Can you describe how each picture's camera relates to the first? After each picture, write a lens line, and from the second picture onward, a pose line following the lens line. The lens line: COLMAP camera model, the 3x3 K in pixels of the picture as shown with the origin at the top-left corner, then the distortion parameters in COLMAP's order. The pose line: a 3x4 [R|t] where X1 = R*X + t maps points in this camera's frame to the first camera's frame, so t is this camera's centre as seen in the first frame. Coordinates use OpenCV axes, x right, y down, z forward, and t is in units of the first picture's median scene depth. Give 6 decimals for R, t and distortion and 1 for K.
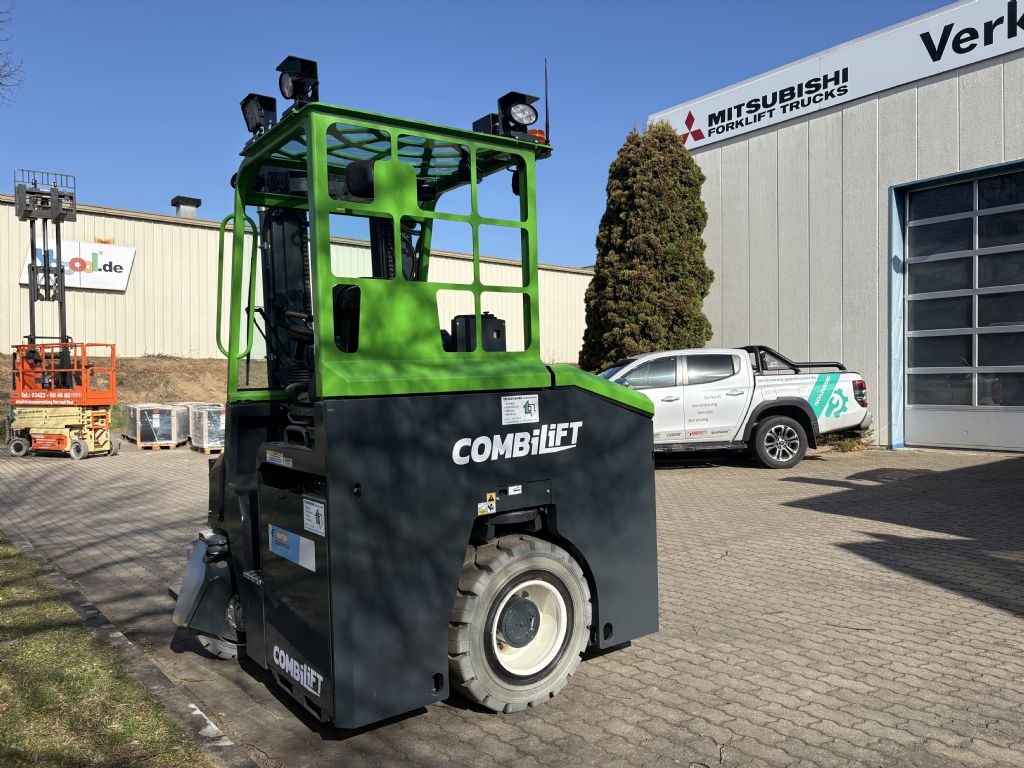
lens RADIAL K [[778.7, 0, 507.1], [0, 778.7, 386.2], [0, 0, 1]] dist [0.028444, -0.005433]
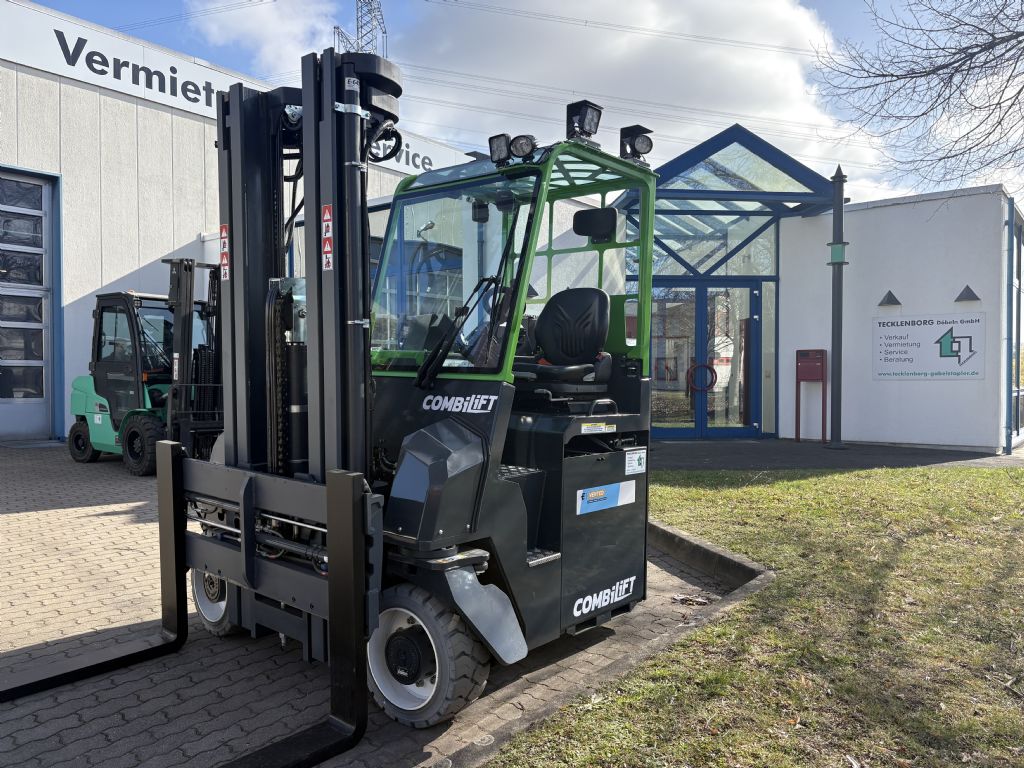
lens RADIAL K [[778.7, 0, 511.0], [0, 778.7, 382.9], [0, 0, 1]] dist [0.028444, -0.005433]
pose [[-0.207020, -0.015561, 0.978213, -1.211627], [-0.004444, 0.999878, 0.014965, 0.009081], [-0.978327, -0.001249, -0.207064, 1.187214]]
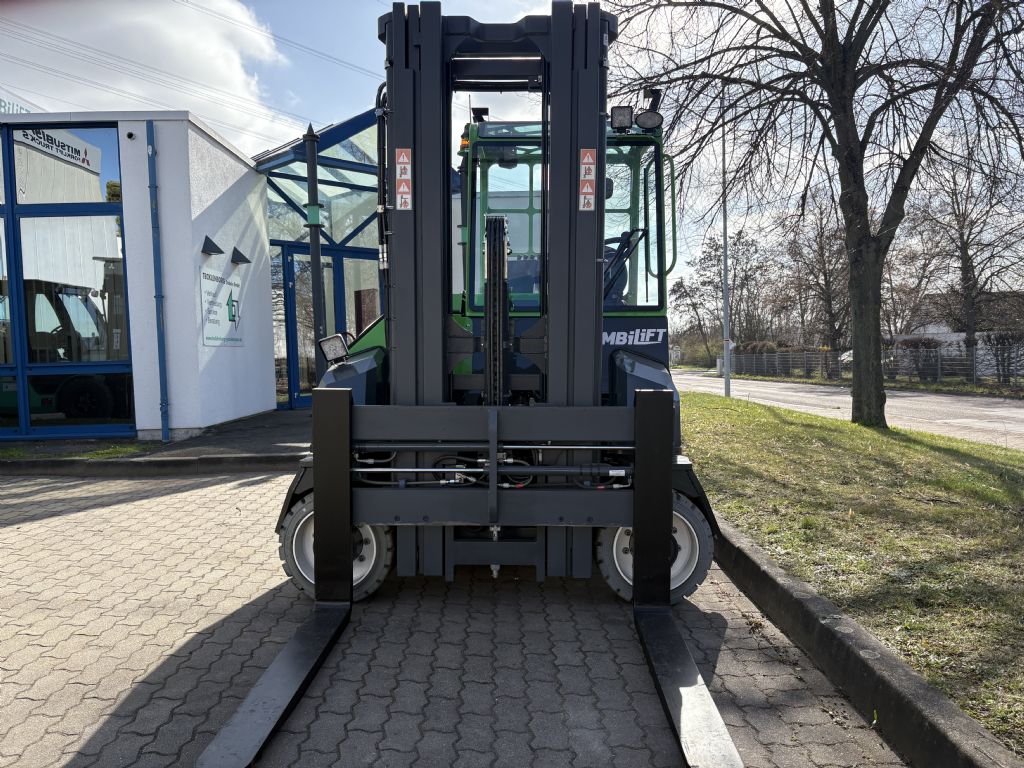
lens RADIAL K [[778.7, 0, 512.5], [0, 778.7, 387.3], [0, 0, 1]] dist [0.028444, -0.005433]
pose [[-0.789582, -0.019569, 0.613332, -0.813085], [0.015058, 0.998572, 0.051247, 0.061511], [-0.613460, 0.049699, -0.788161, 2.035346]]
